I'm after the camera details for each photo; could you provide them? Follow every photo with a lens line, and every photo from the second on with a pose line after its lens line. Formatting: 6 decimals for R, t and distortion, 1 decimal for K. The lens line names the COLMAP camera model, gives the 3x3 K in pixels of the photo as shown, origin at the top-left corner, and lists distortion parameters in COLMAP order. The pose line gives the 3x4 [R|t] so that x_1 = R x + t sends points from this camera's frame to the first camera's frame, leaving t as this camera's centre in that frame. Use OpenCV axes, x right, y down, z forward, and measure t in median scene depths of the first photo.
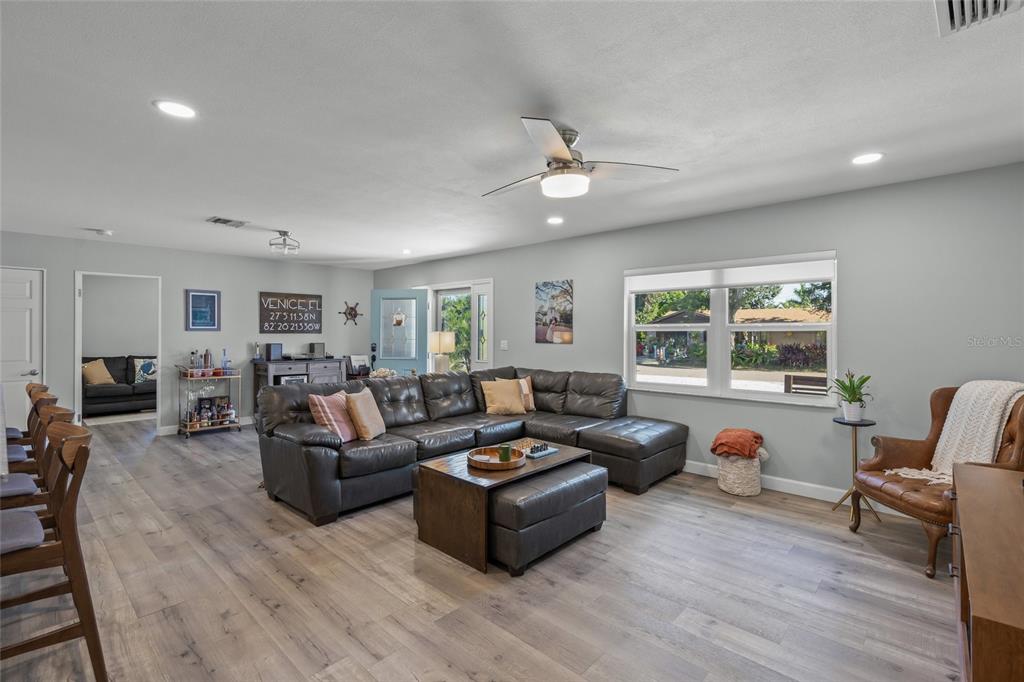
lens RADIAL K [[462.1, 0, 510.5], [0, 462.1, 336.5], [0, 0, 1]] dist [-0.000938, 0.000172]
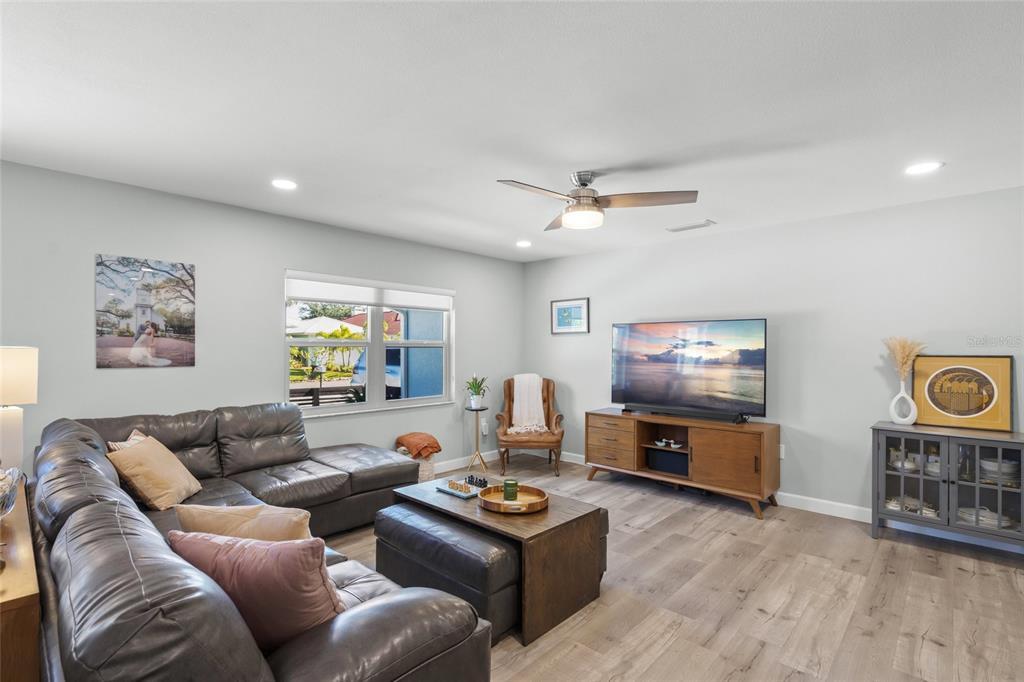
lens RADIAL K [[479.1, 0, 496.2], [0, 479.1, 350.7], [0, 0, 1]] dist [0.002182, 0.000706]
pose [[0.018228, -0.005263, 0.999820, -0.551372], [0.005835, 0.999970, 0.005158, -0.007389], [-0.999817, 0.005740, 0.018258, 0.615035]]
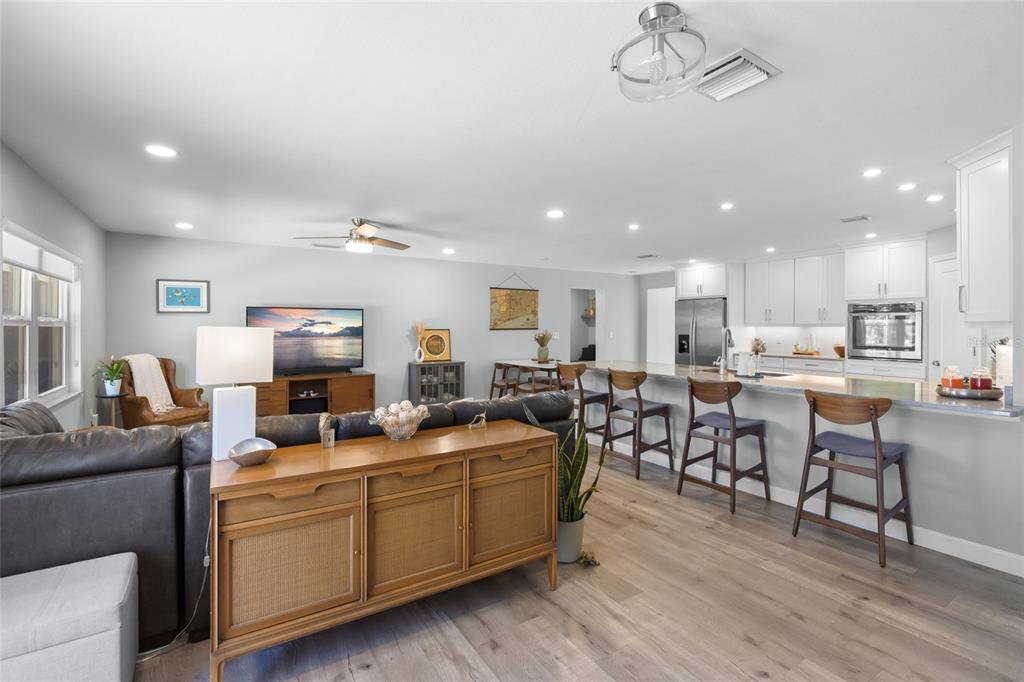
lens RADIAL K [[468.5, 0, 510.1], [0, 468.5, 325.7], [0, 0, 1]] dist [0.002292, 0.000136]
pose [[-0.966586, 0.002465, 0.256330, -0.486723], [0.003986, 0.999977, 0.005414, -0.012533], [-0.256311, 0.006255, -0.966574, 1.367673]]
